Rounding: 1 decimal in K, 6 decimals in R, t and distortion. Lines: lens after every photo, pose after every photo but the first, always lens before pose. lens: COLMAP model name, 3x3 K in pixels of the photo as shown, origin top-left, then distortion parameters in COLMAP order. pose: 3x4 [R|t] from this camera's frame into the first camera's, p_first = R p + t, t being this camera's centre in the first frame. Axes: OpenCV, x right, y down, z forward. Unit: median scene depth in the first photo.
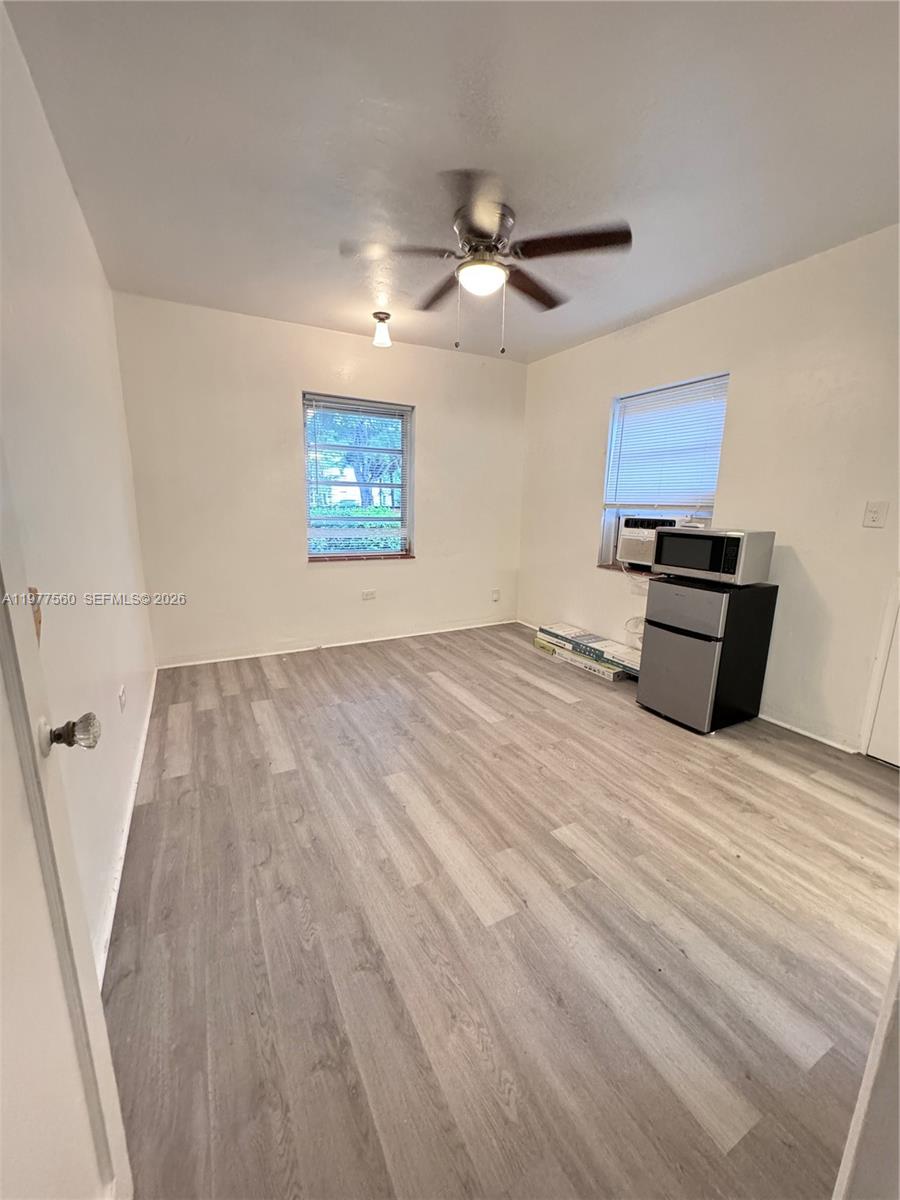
lens RADIAL K [[475.5, 0, 449.5], [0, 475.5, 599.8], [0, 0, 1]] dist [-0.003180, 0.000519]
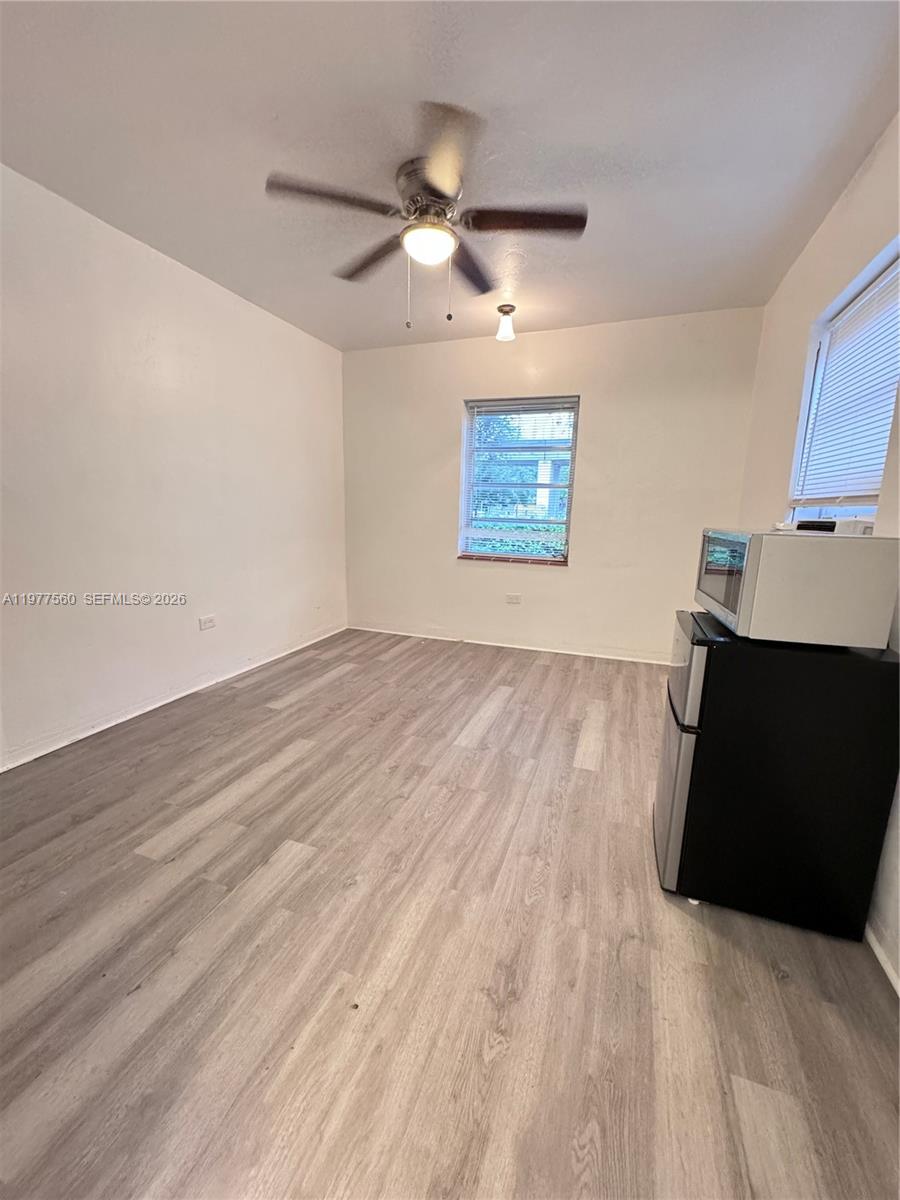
lens RADIAL K [[475.5, 0, 448.2], [0, 475.5, 598.3], [0, 0, 1]] dist [-0.003180, 0.000519]
pose [[0.668109, 0.135159, -0.731684, 0.610648], [-0.163118, 0.986048, 0.033201, -0.029578], [0.725963, 0.097169, 0.680835, 0.332040]]
